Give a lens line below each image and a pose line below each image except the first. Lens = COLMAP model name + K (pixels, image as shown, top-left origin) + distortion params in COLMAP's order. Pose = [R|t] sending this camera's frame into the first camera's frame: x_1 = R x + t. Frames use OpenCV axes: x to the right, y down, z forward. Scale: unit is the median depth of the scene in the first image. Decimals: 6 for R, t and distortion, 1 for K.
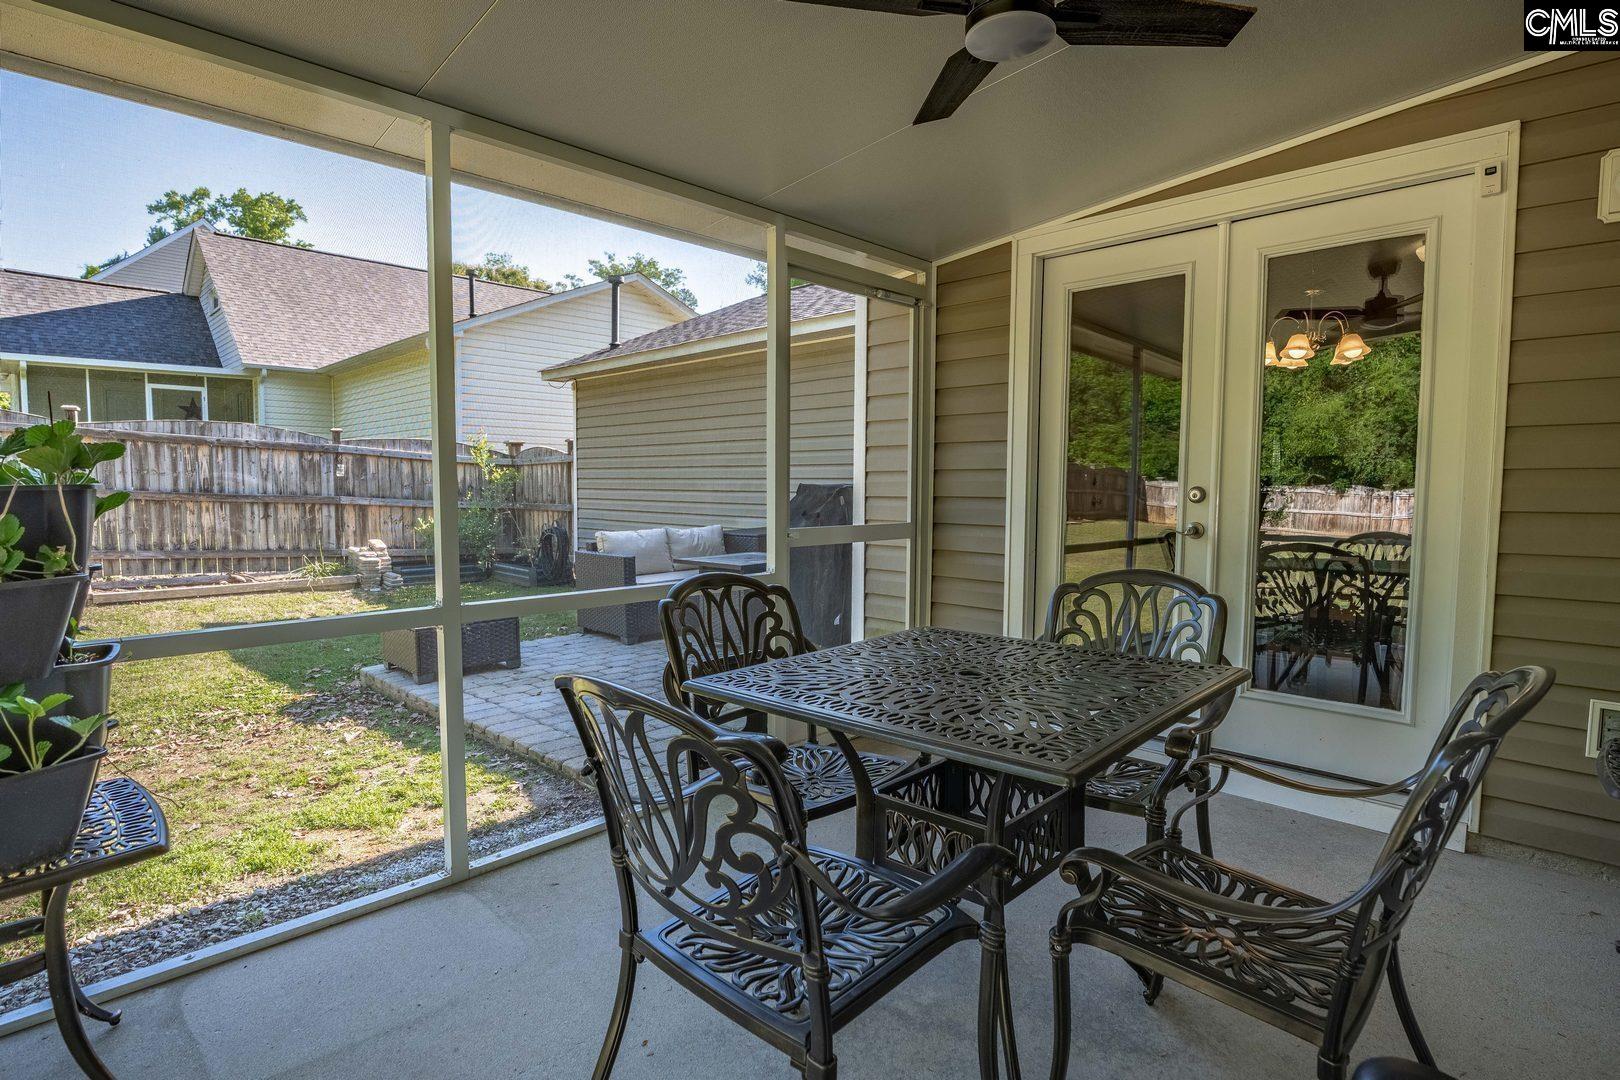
lens RADIAL K [[841.7, 0, 781.1], [0, 841.7, 539.6], [0, 0, 1]] dist [-0.012019, -0.000947]
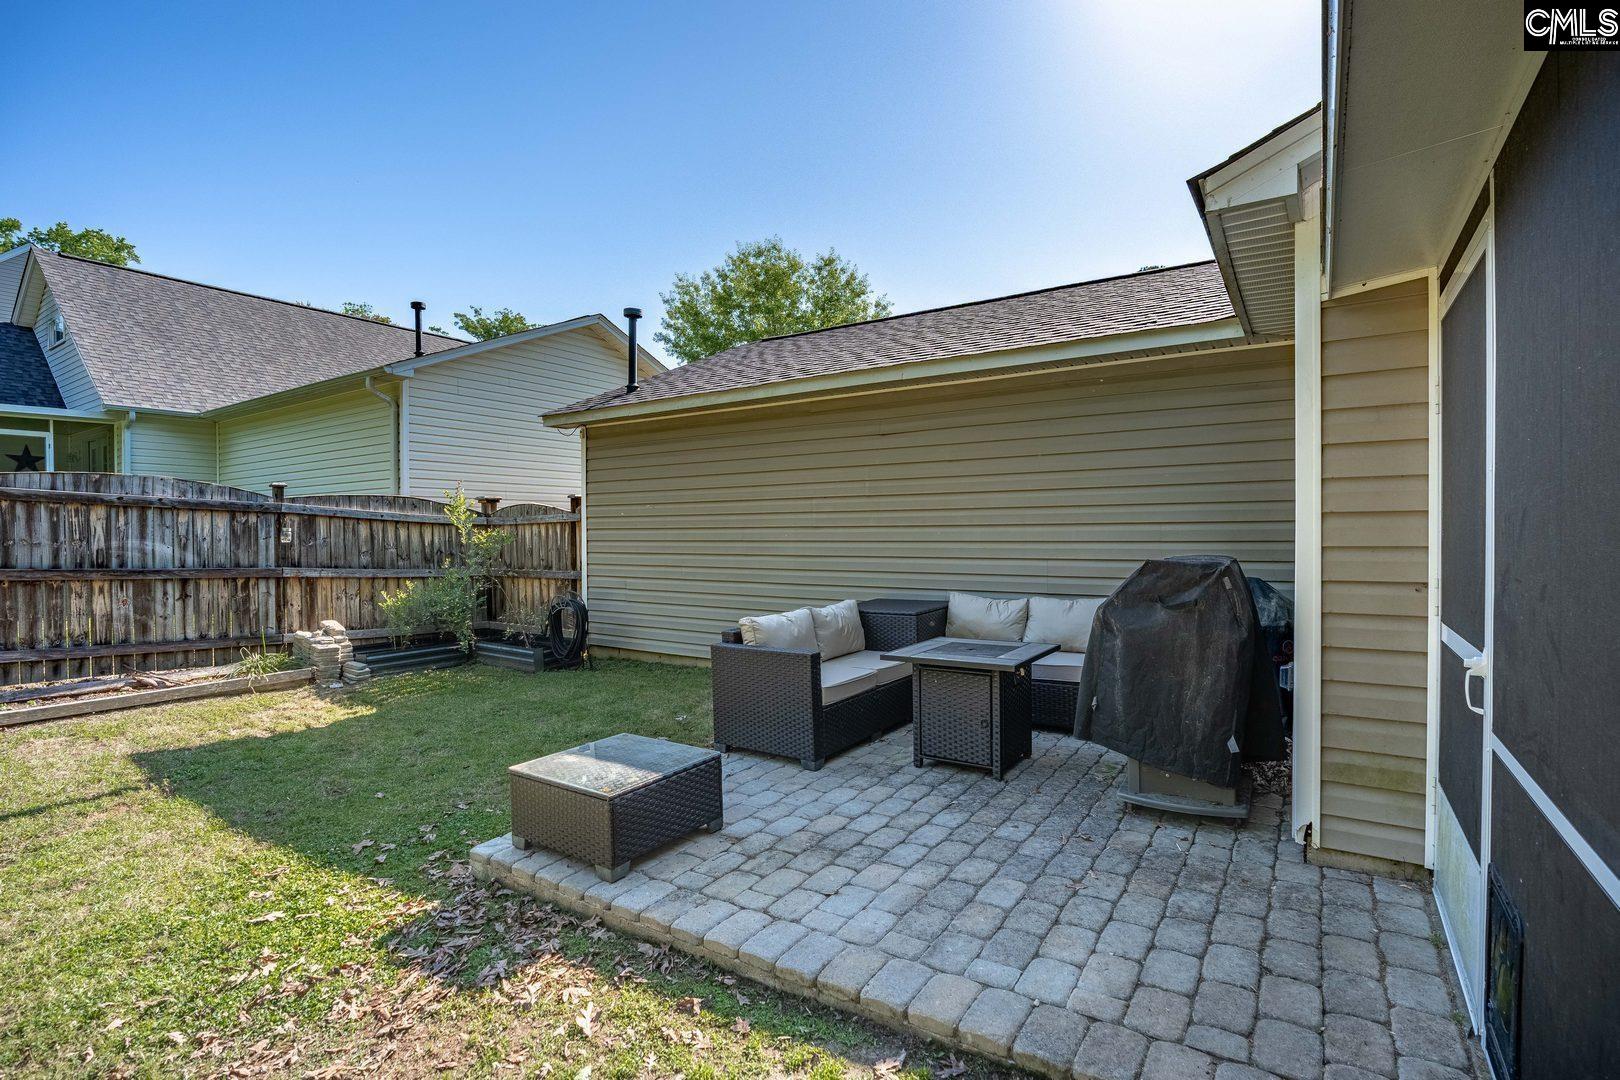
lens RADIAL K [[790.2, 0, 801.8], [0, 790.2, 532.8], [0, 0, 1]] dist [-0.023697, 0.003928]
pose [[0.979010, -0.013789, 0.203343, -0.195008], [0.026796, 0.997756, -0.061352, -0.025912], [-0.202041, 0.065513, 0.977184, 0.174502]]
